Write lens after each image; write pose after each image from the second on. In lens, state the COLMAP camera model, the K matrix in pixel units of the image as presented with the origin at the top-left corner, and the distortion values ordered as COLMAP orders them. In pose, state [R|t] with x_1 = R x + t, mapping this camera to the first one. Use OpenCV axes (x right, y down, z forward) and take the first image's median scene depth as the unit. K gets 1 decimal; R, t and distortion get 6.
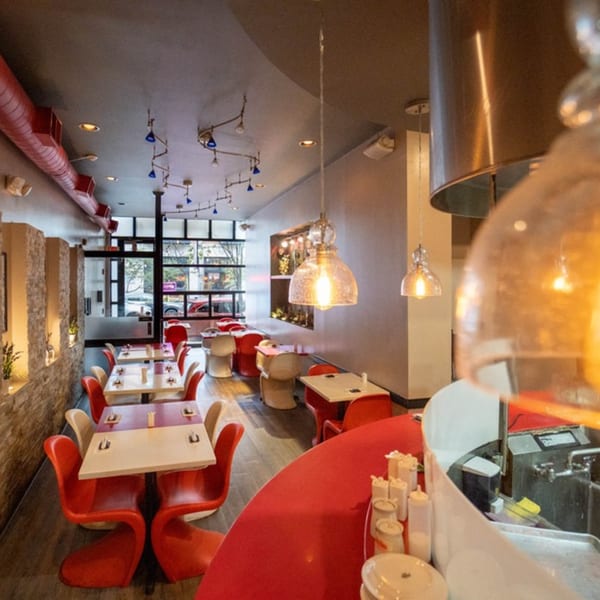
lens RADIAL K [[495.1, 0, 300.0], [0, 495.1, 300.0], [0, 0, 1]] dist [-0.069188, 0.005331]
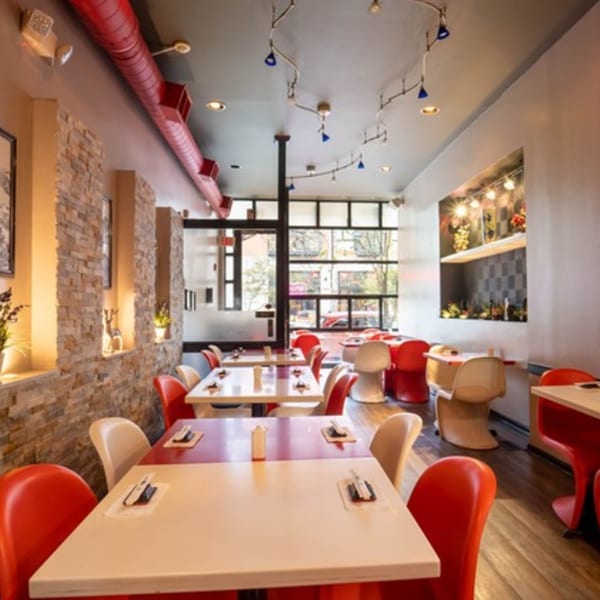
lens RADIAL K [[634.6, 0, 300.0], [0, 634.6, 300.0], [0, 0, 1]] dist [-0.072012, 0.002138]
pose [[0.967637, -0.005017, -0.252298, -0.035771], [0.000077, 0.999808, -0.019585, 0.036824], [0.252348, 0.018932, 0.967451, 0.132182]]
